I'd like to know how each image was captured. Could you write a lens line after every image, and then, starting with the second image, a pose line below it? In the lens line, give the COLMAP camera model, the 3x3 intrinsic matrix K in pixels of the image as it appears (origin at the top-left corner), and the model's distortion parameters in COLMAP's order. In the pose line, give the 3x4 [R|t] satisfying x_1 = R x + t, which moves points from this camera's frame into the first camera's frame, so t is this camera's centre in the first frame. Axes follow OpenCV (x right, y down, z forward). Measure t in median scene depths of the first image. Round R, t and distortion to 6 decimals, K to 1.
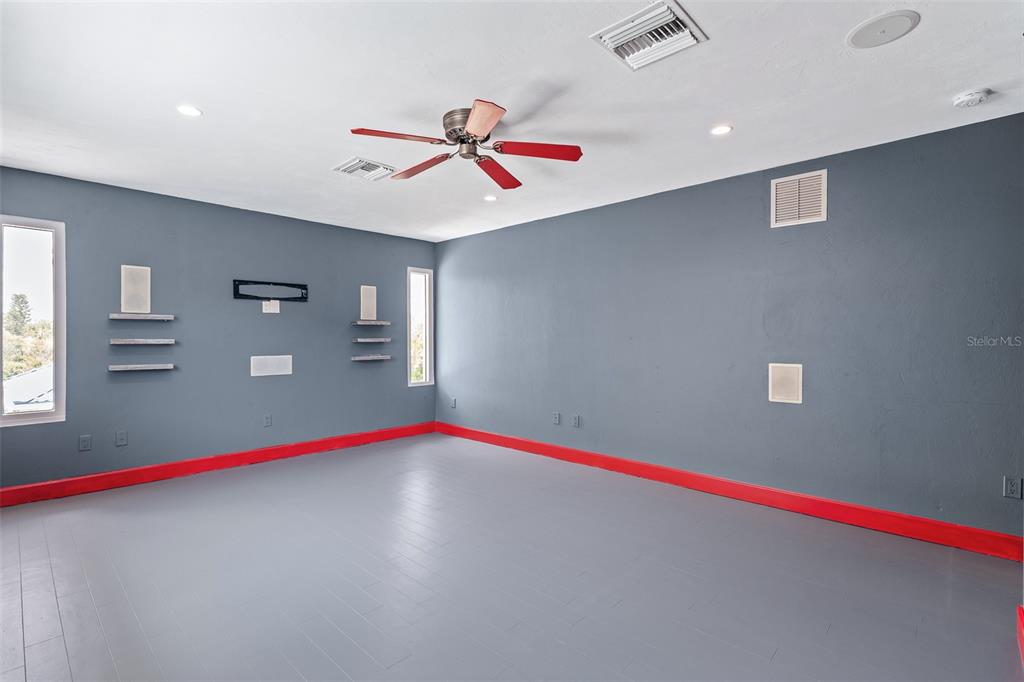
lens RADIAL K [[491.1, 0, 513.2], [0, 491.1, 343.4], [0, 0, 1]] dist [-0.001333, -0.000212]
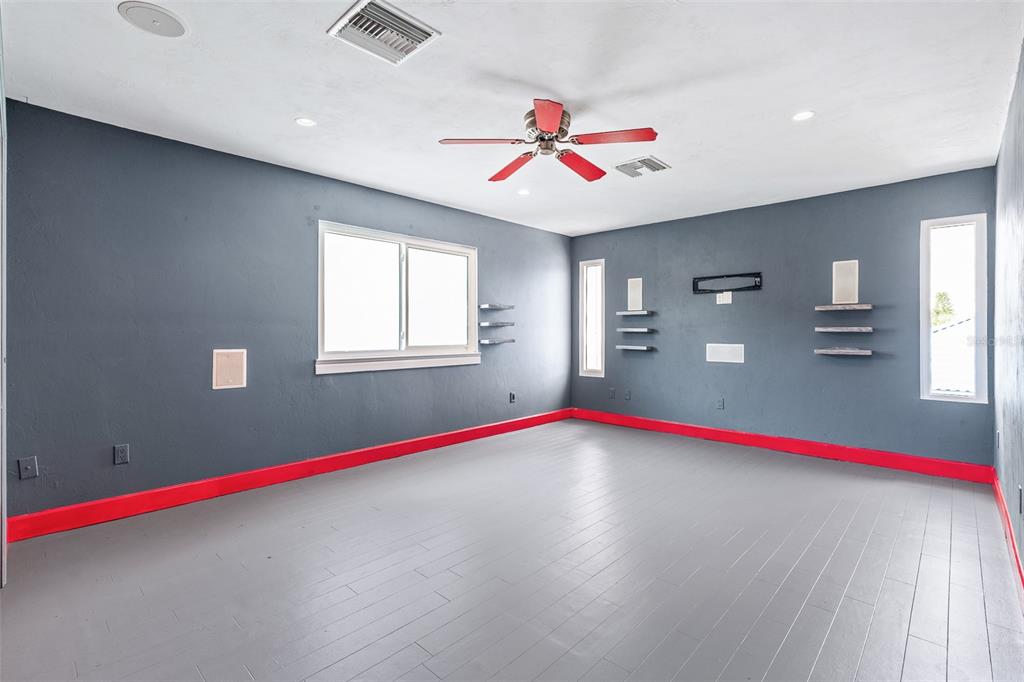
lens RADIAL K [[466.3, 0, 513.4], [0, 466.3, 330.6], [0, 0, 1]] dist [-0.000787, 0.000453]
pose [[0.006095, 0.004460, -0.999971, 0.504165], [-0.007813, 0.999960, 0.004413, -0.004603], [0.999951, 0.007786, 0.006129, 0.518888]]
